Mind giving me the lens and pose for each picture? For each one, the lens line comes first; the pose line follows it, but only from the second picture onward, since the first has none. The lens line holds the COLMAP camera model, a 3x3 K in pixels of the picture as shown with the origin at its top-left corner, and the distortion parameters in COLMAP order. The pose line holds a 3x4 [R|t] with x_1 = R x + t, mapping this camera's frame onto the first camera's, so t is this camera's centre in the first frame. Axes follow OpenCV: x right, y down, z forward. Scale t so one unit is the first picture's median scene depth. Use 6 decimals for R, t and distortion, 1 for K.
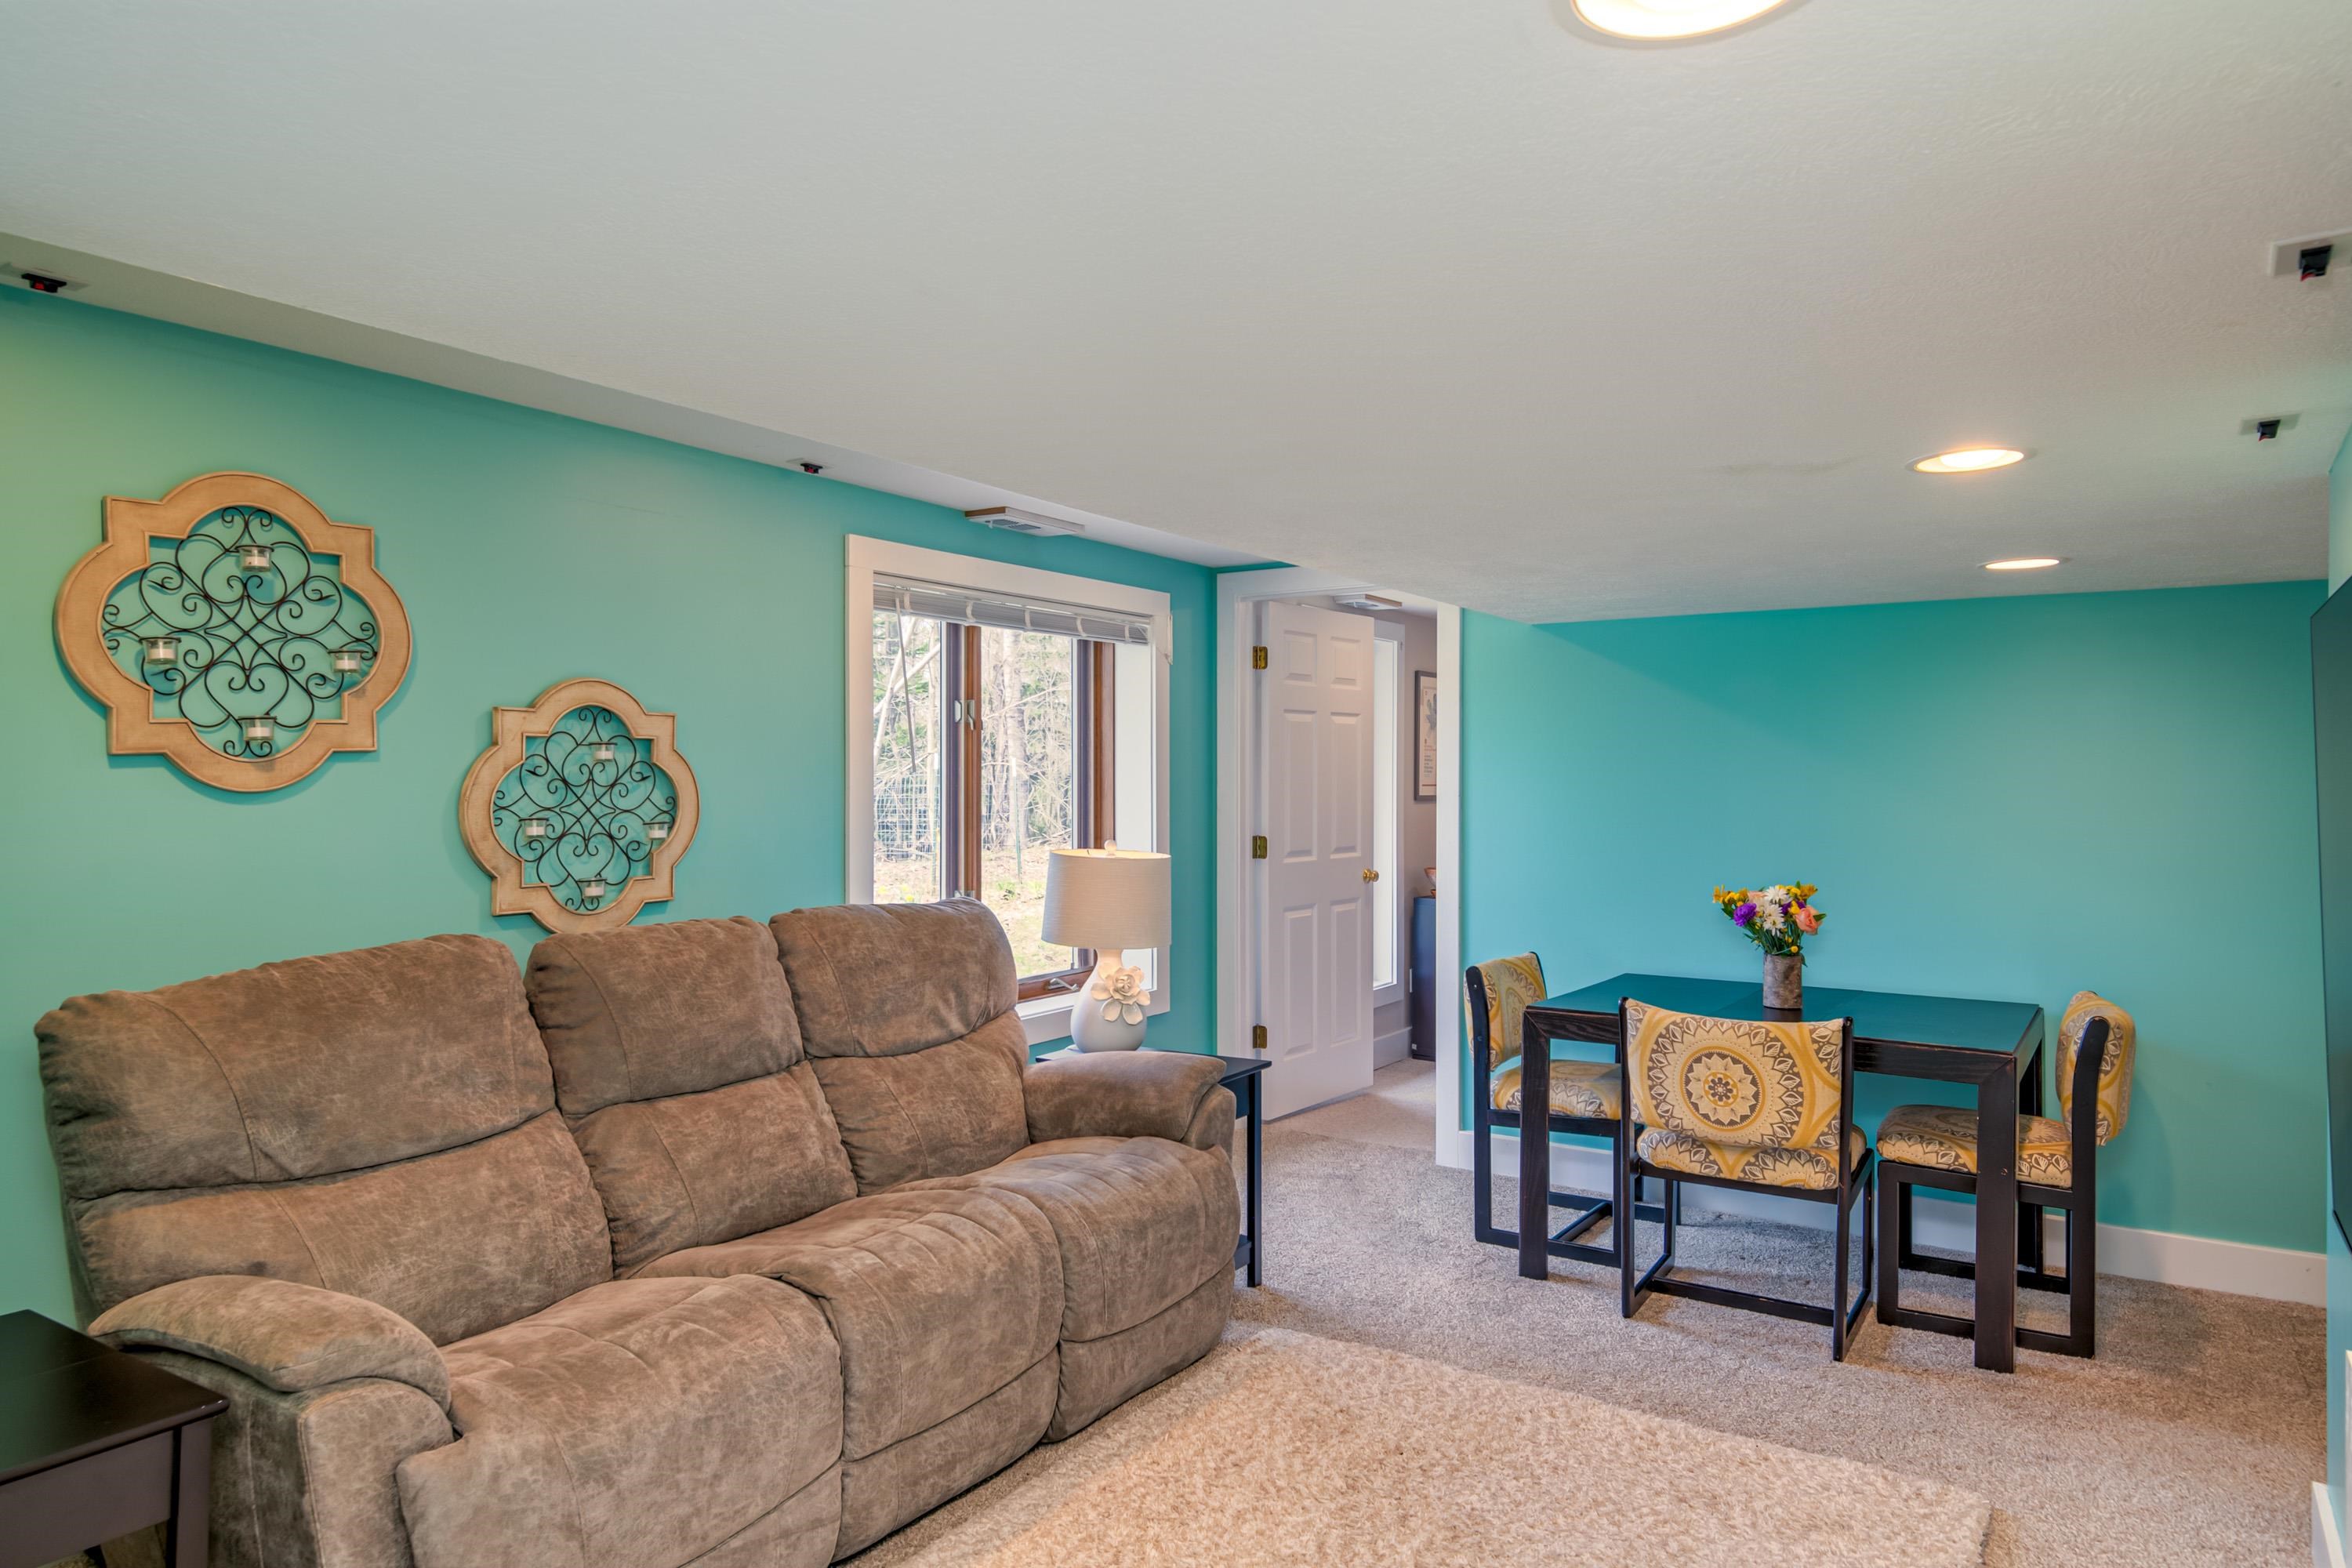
lens RADIAL K [[1458.4, 0, 1168.2], [0, 1458.4, 774.0], [0, 0, 1]] dist [0.021482, -0.006678]
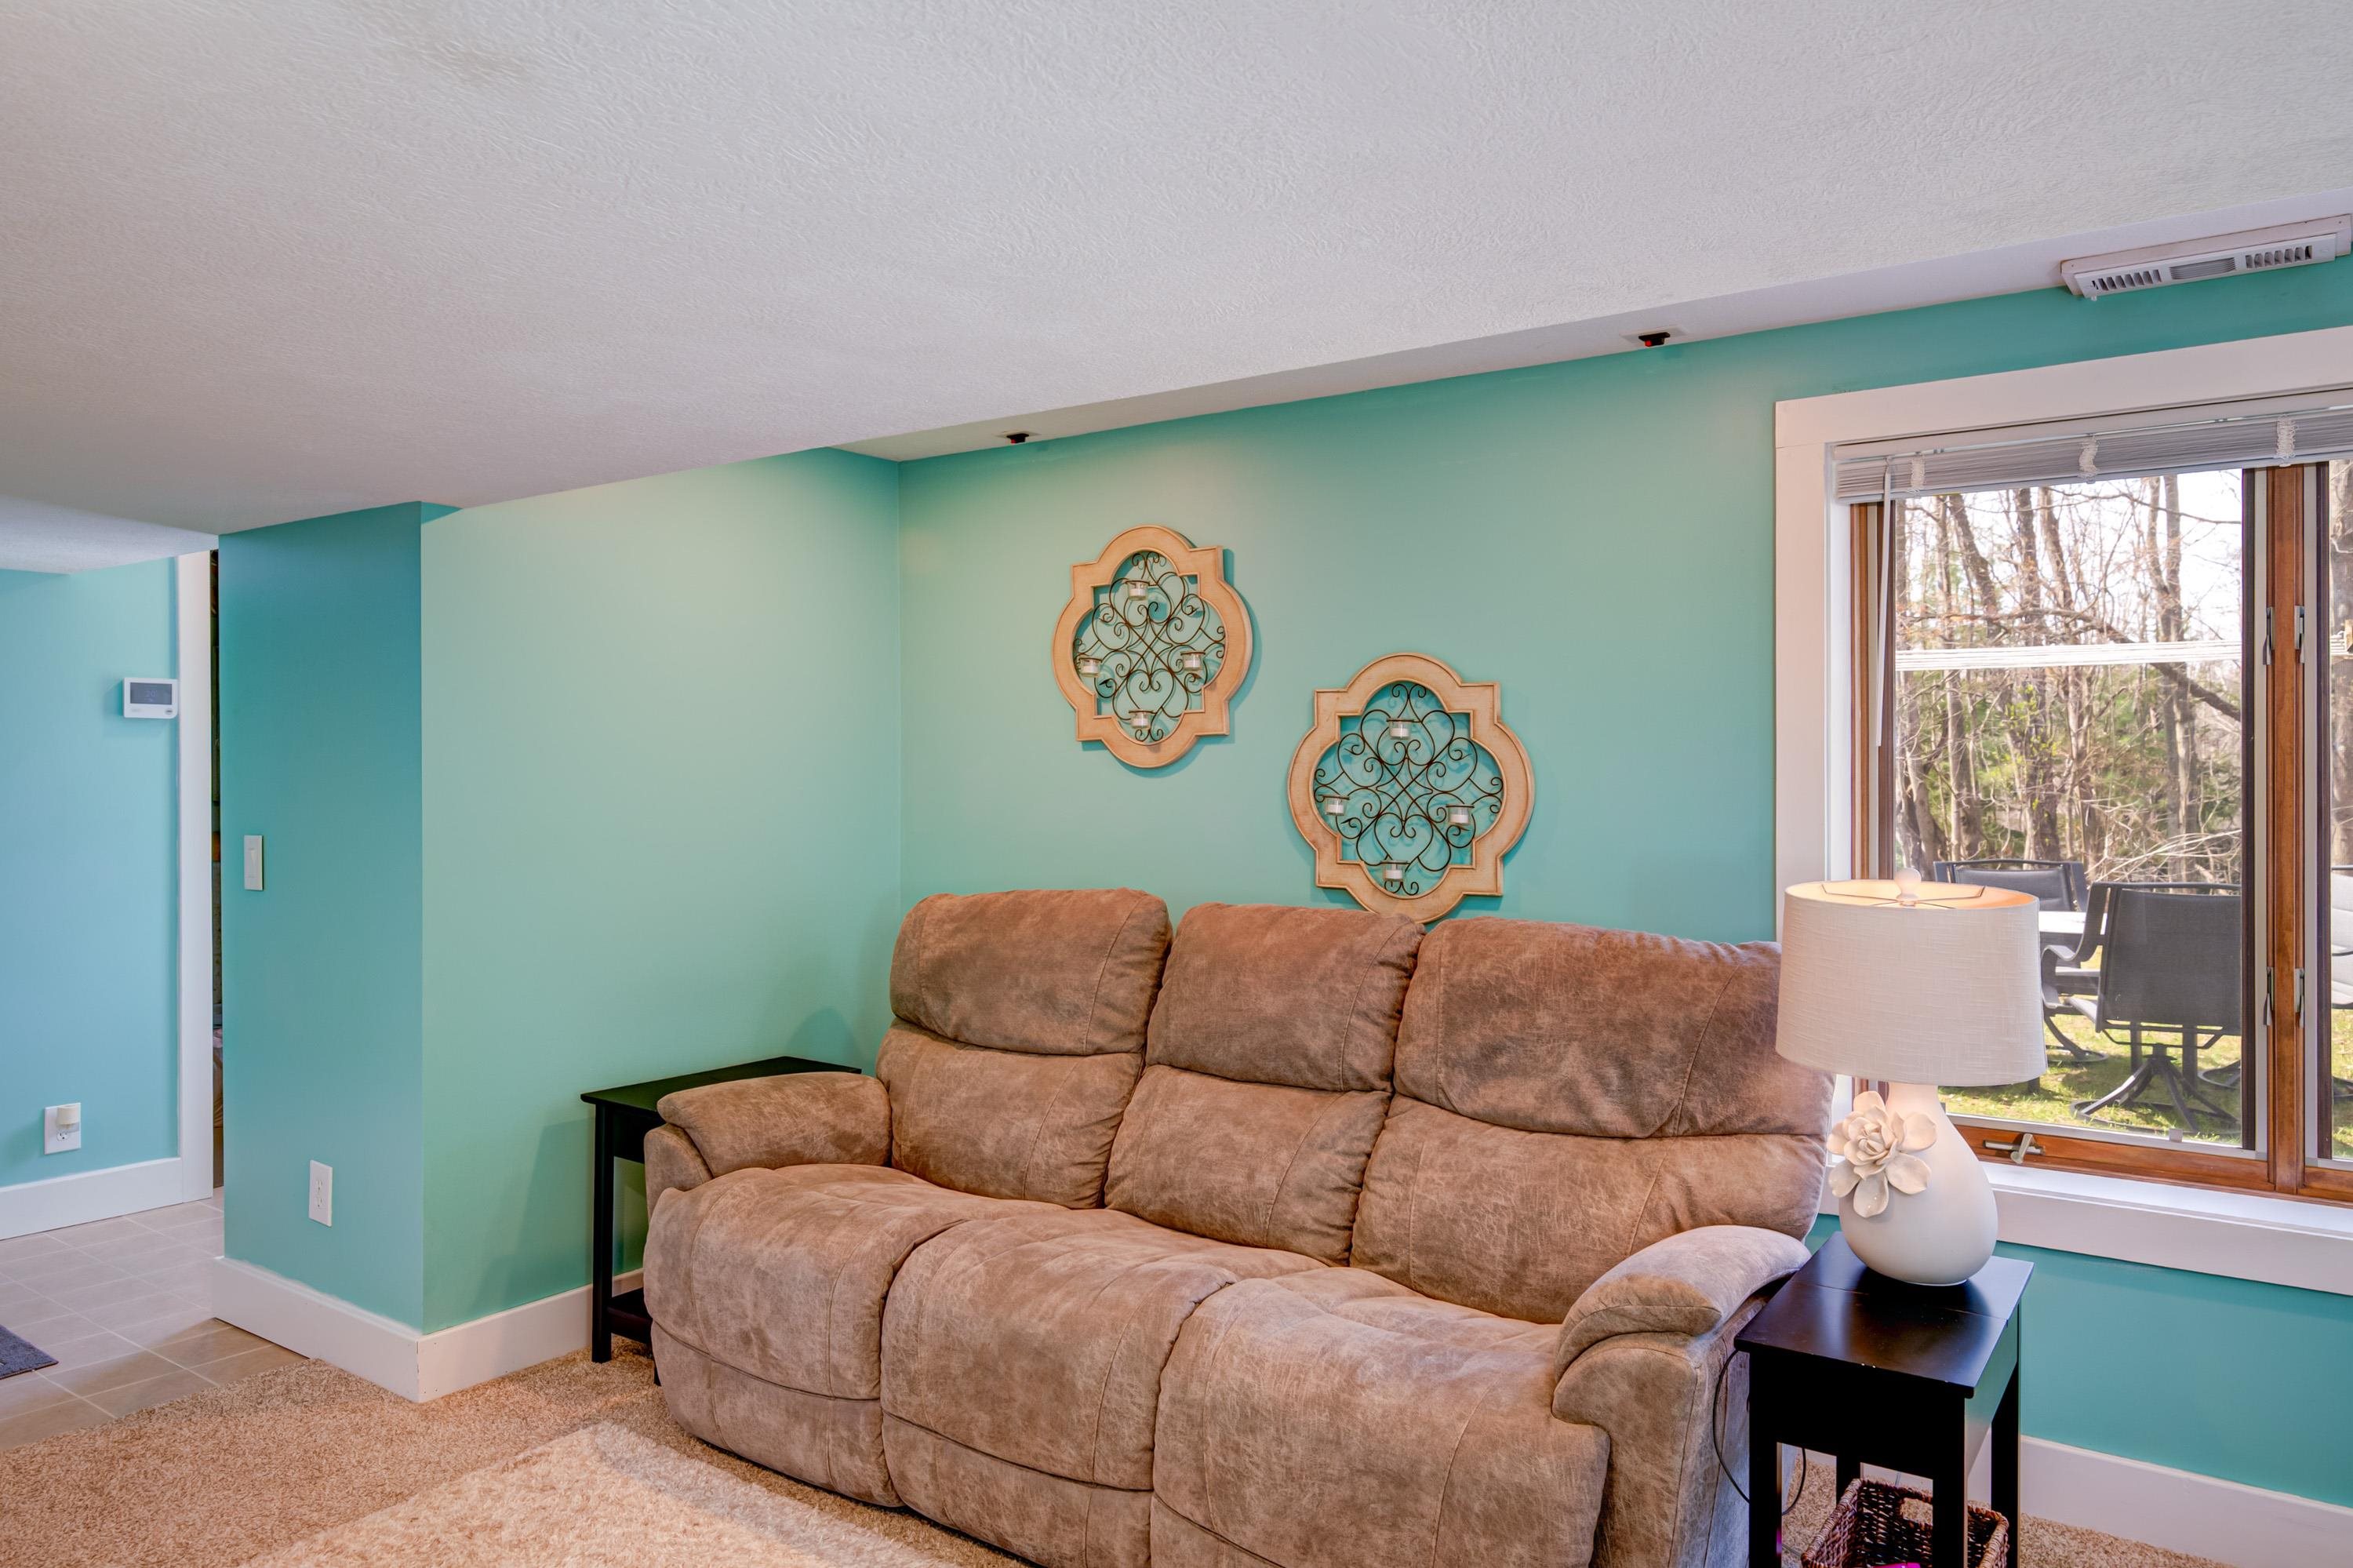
lens RADIAL K [[1524.4, 0, 1183.4], [0, 1524.4, 780.9], [0, 0, 1]] dist [0.000246, 0.002382]
pose [[-0.018359, 0.005829, -0.999814, 0.621196], [-0.000432, 0.999983, 0.005838, 0.013135], [0.999831, 0.000539, -0.018356, 0.894603]]
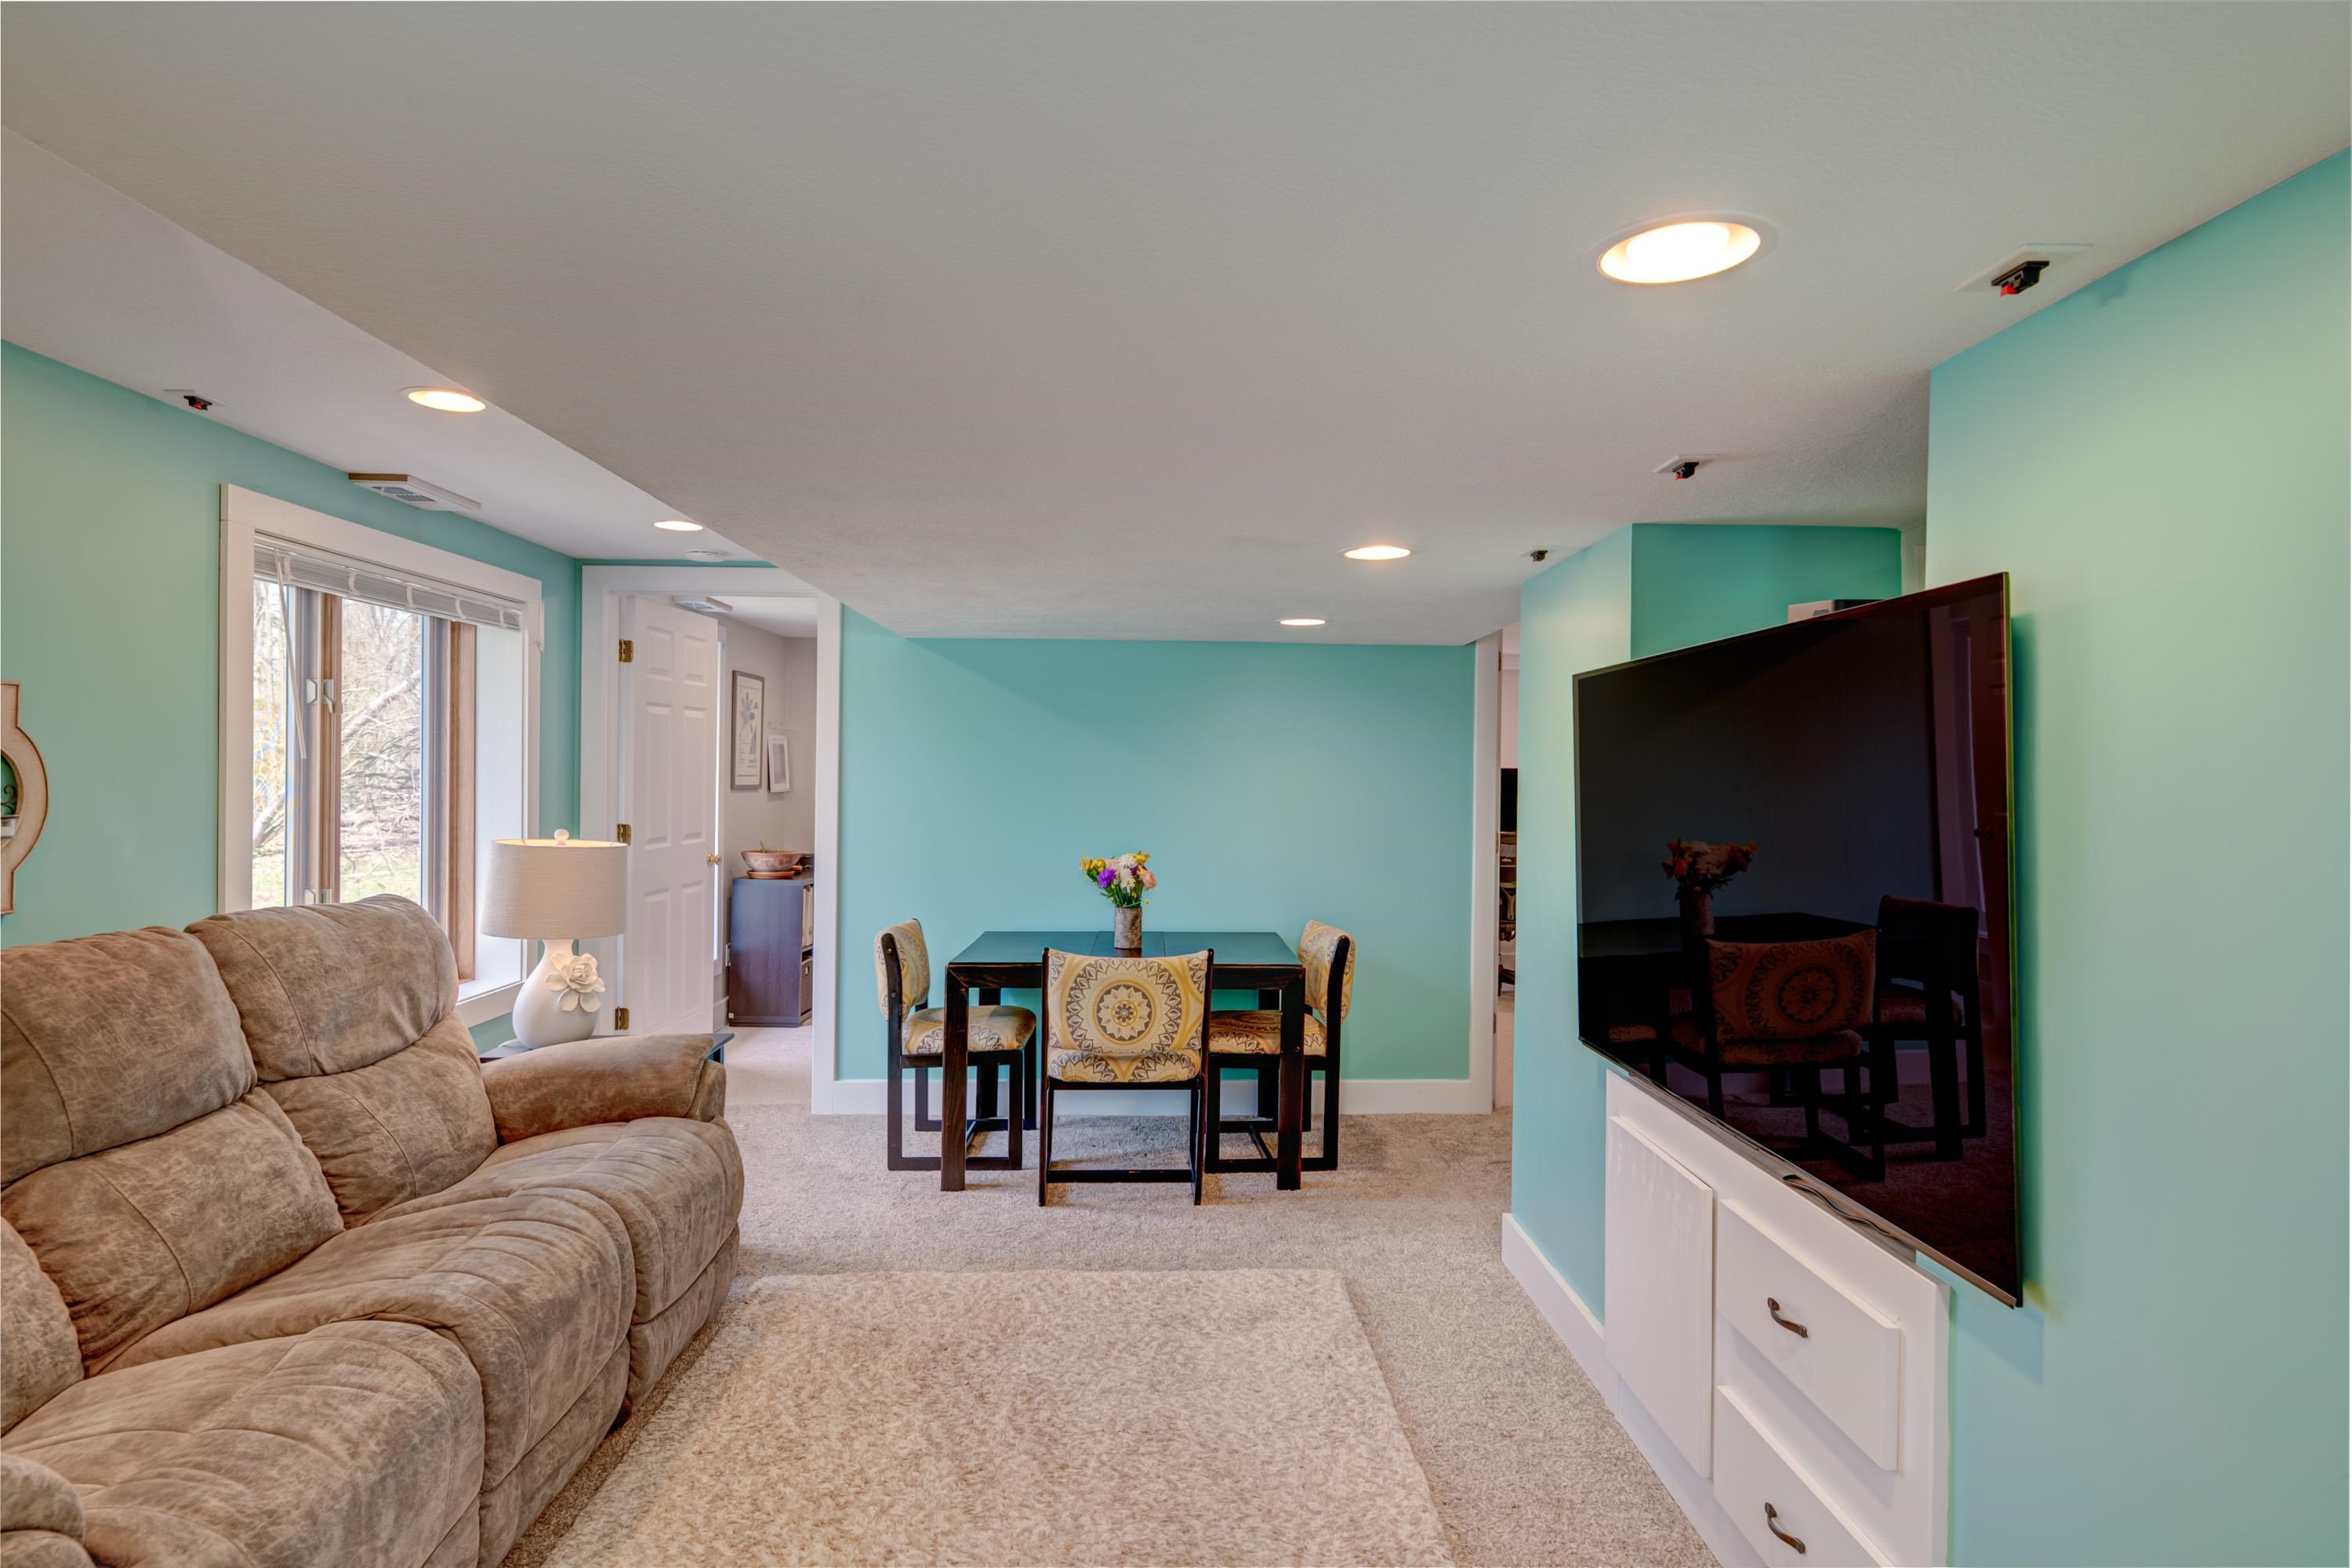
lens RADIAL K [[1286.3, 0, 1184.9], [0, 1286.3, 772.0], [0, 0, 1]] dist [0.006169, -0.008669]
pose [[0.812863, 0.006851, 0.582414, -0.244810], [-0.009417, 0.999955, 0.001381, 0.001379], [-0.582378, -0.006607, 0.812891, 0.051748]]
